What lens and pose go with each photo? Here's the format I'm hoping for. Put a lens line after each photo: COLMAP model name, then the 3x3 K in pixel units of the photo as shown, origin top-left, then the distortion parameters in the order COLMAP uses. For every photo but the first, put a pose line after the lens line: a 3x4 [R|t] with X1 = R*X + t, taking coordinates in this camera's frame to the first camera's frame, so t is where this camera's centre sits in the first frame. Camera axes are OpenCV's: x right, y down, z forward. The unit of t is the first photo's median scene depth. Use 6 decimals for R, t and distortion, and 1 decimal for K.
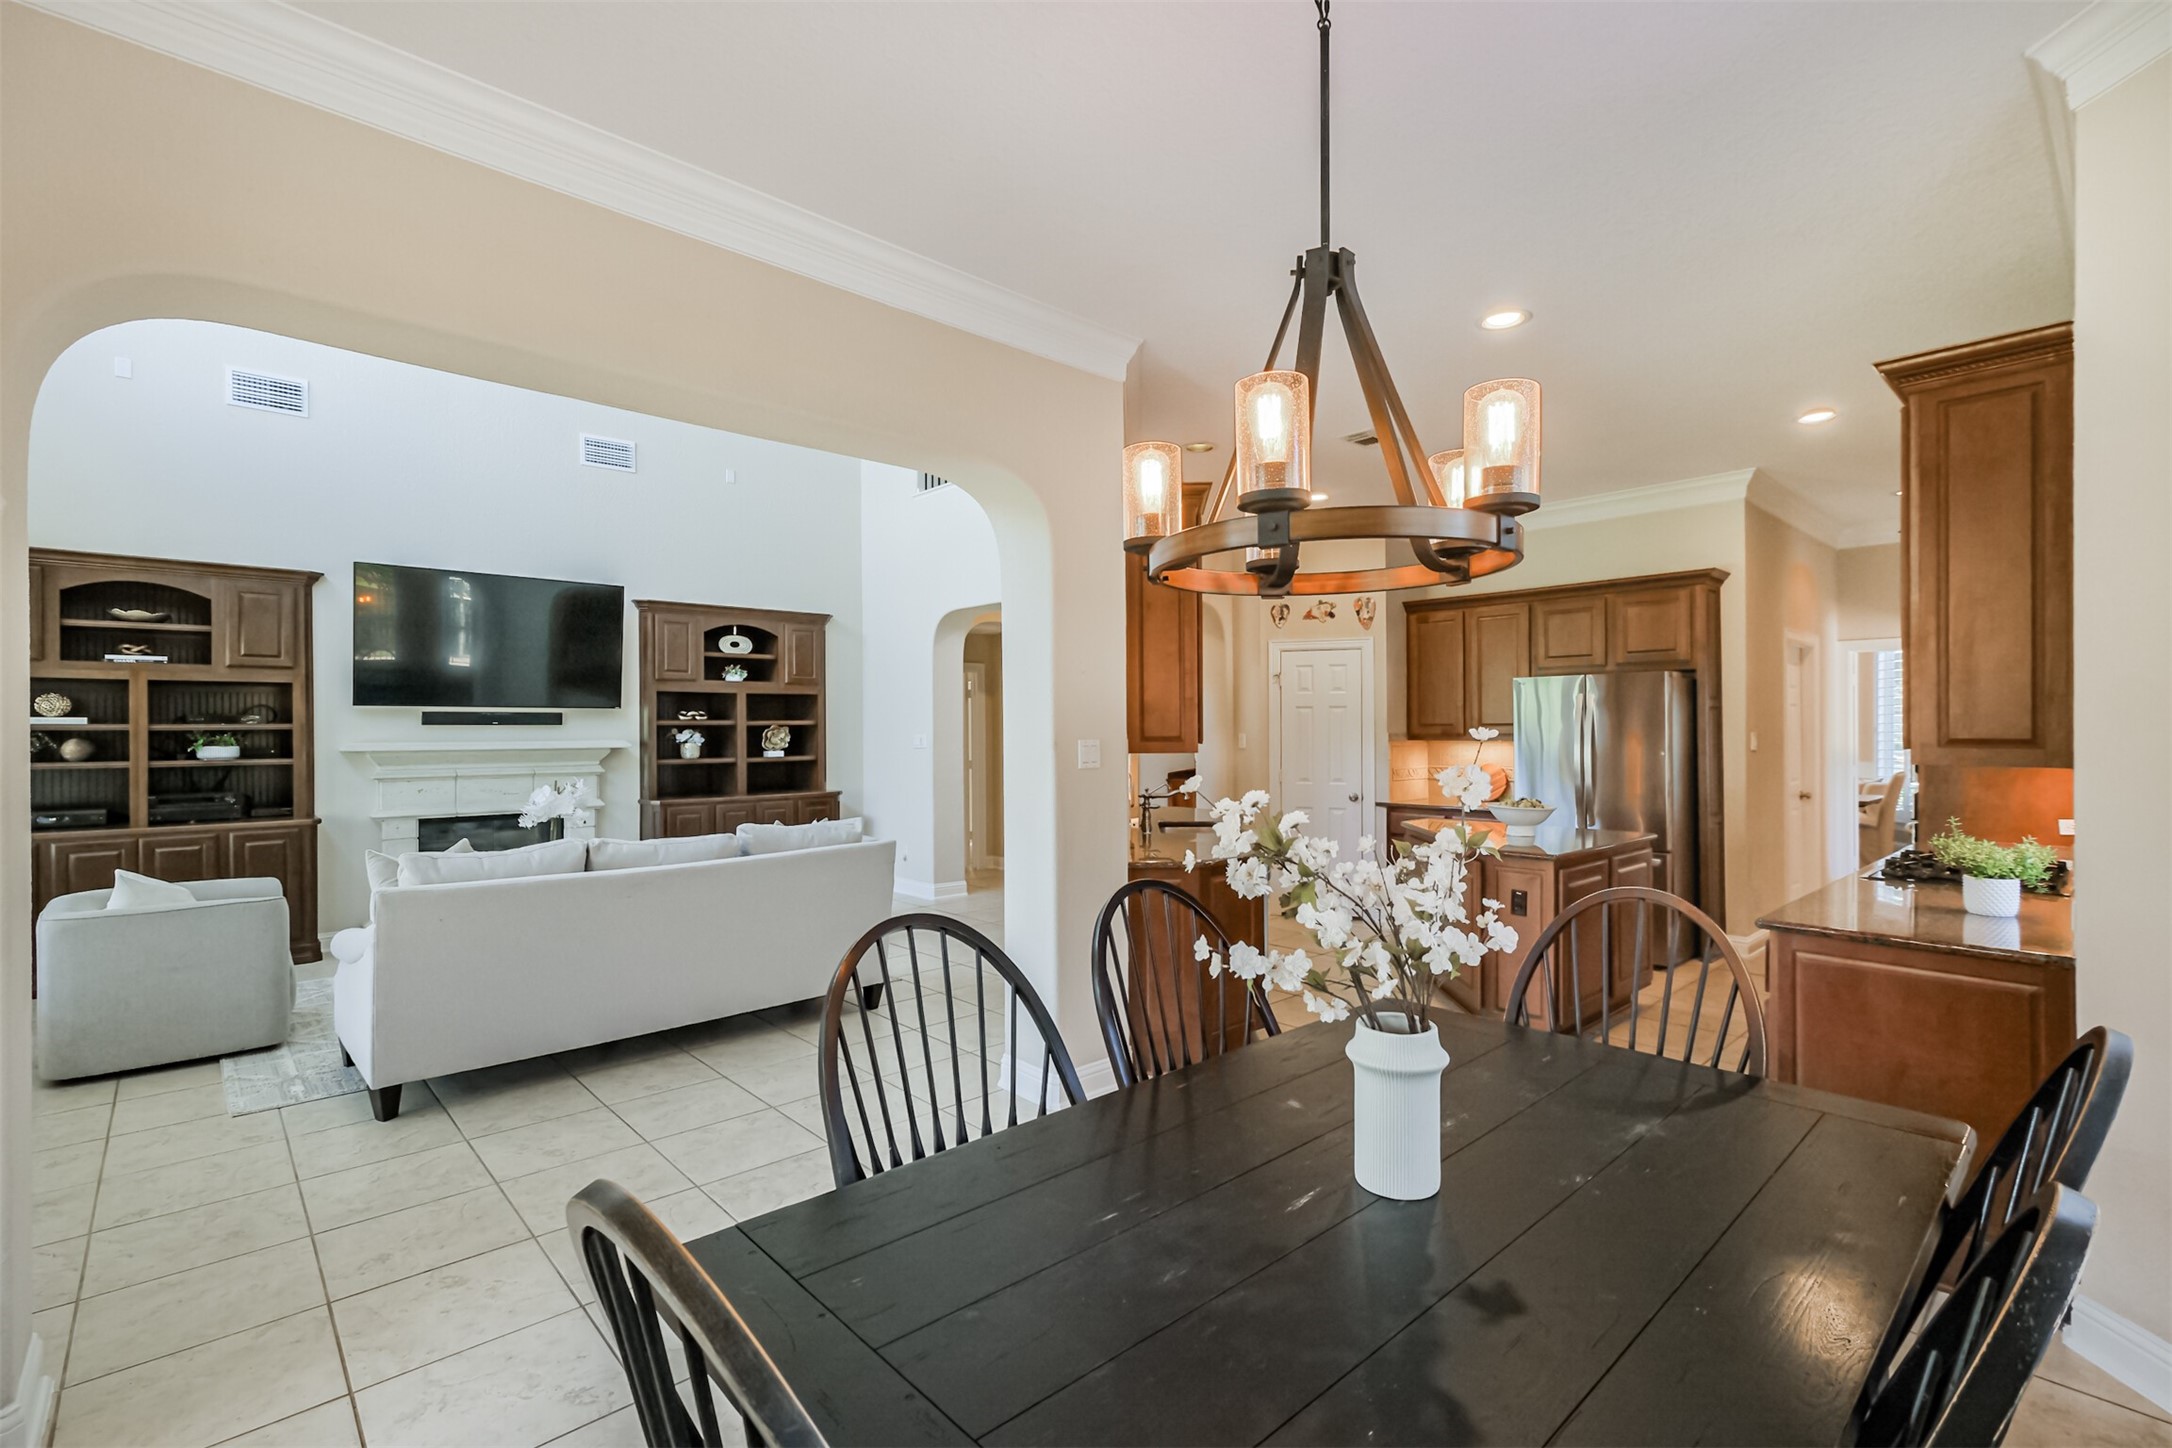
lens RADIAL K [[956.9, 0, 1089.4], [0, 956.9, 732.2], [0, 0, 1]] dist [0.000212, 0.000228]
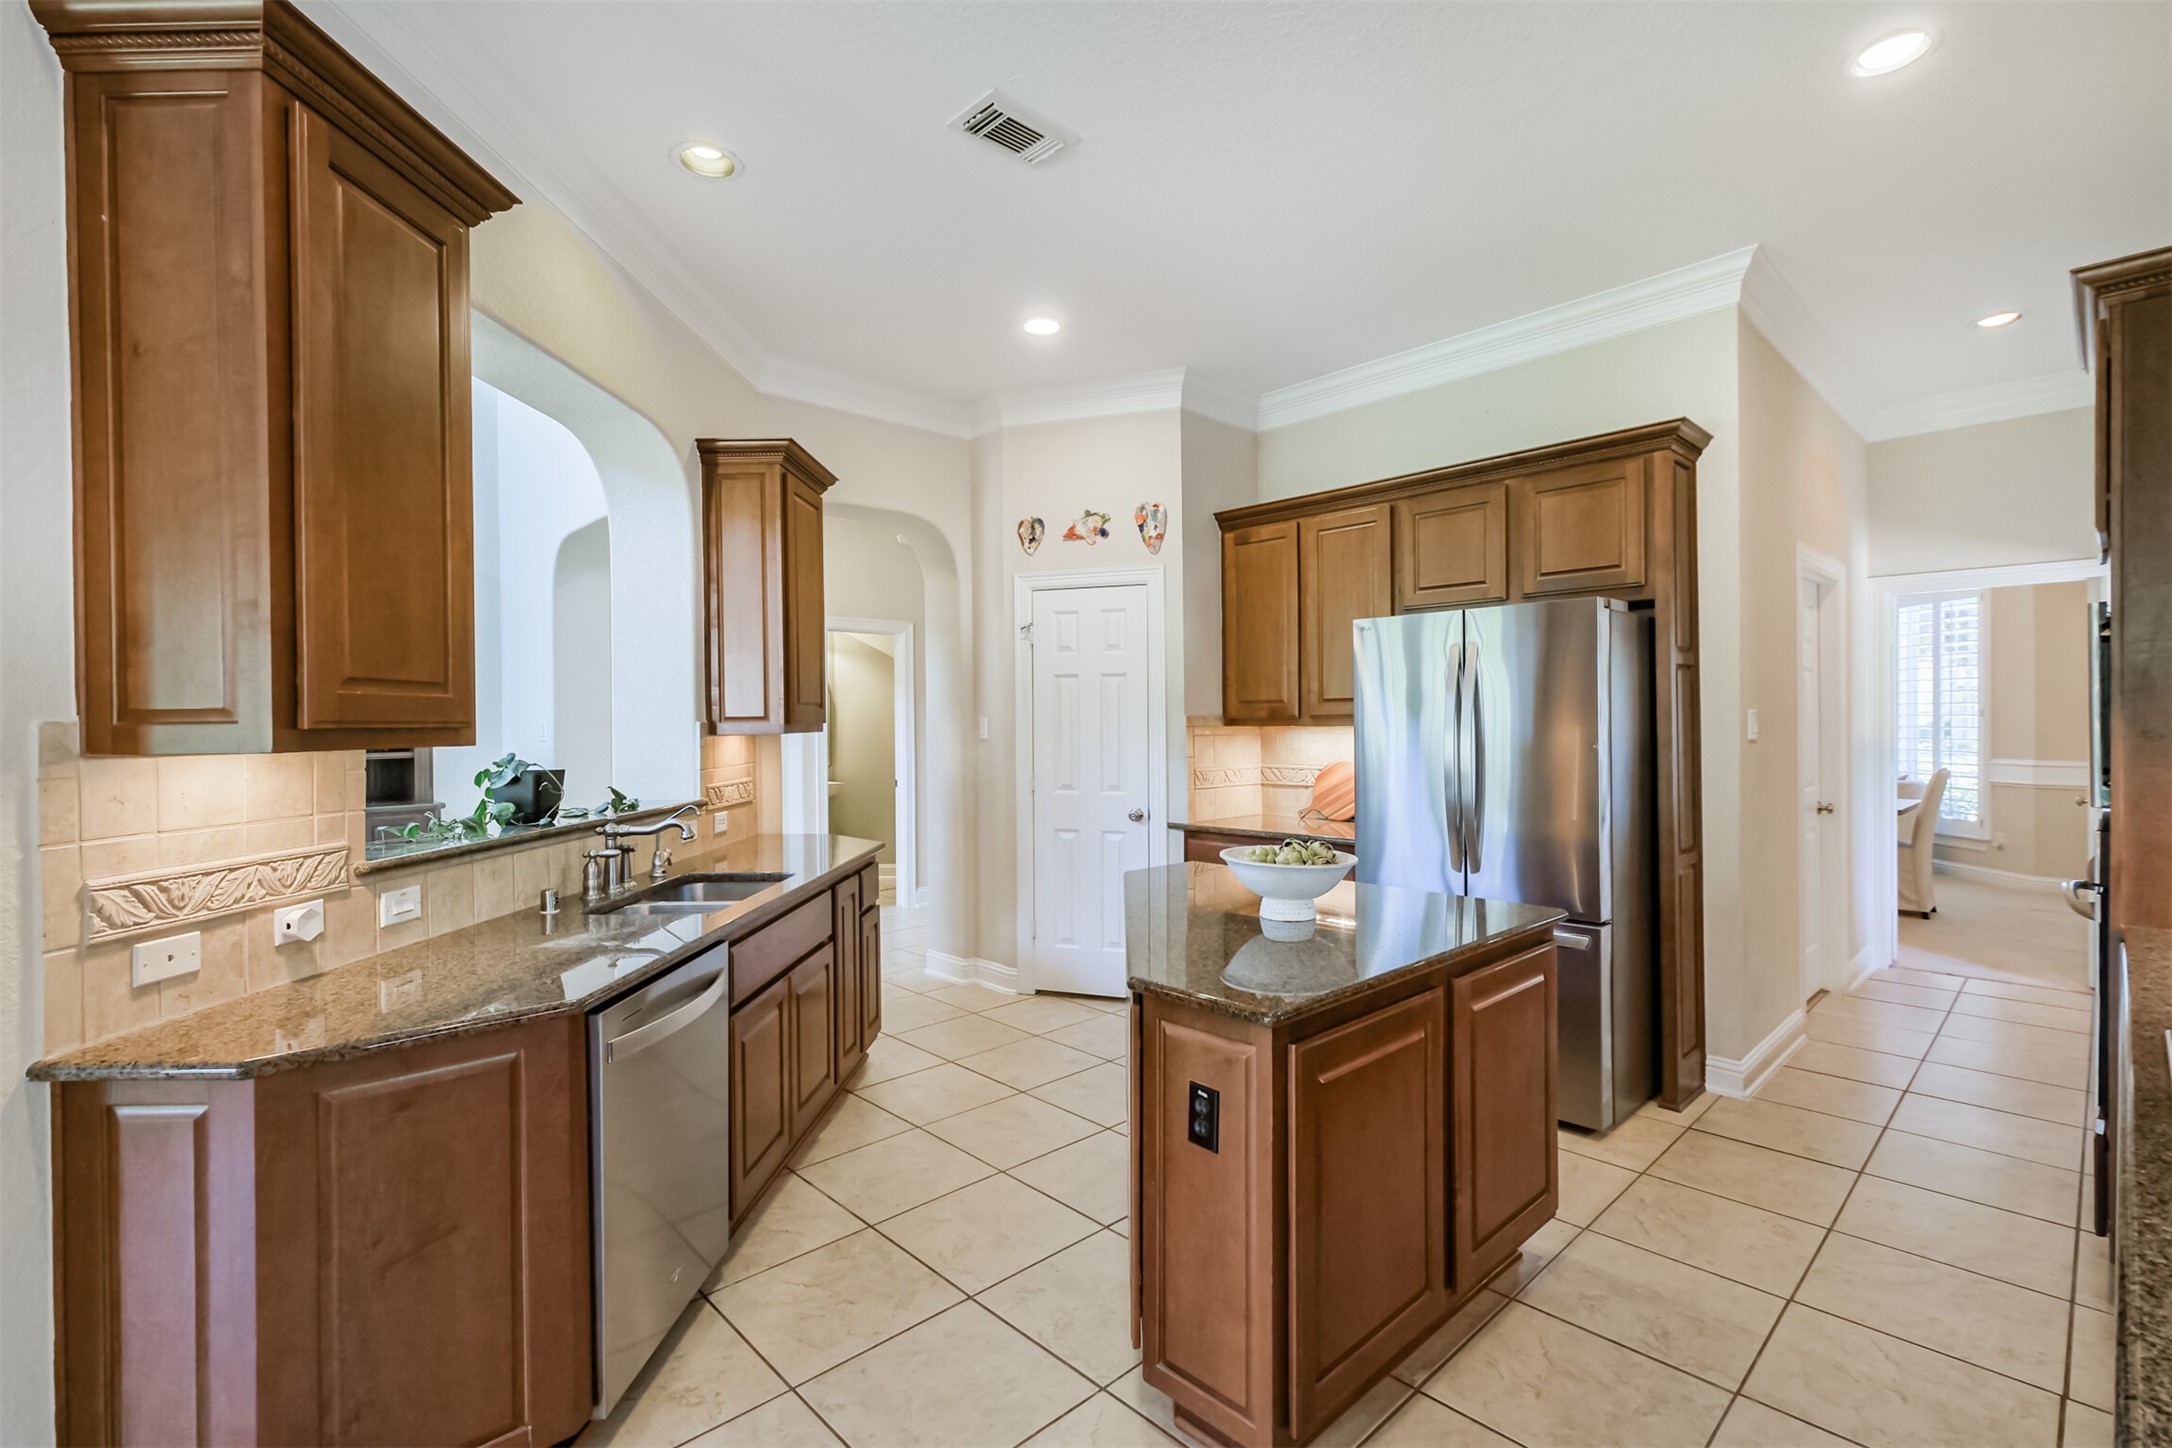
lens RADIAL K [[974.0, 0, 1086.8], [0, 974.0, 729.2], [0, 0, 1]] dist [-0.002658, -0.000303]
pose [[0.999807, -0.004556, 0.019117, 0.244968], [0.004450, 0.999974, 0.005593, 0.006796], [-0.019142, -0.005507, 0.999802, 0.366877]]
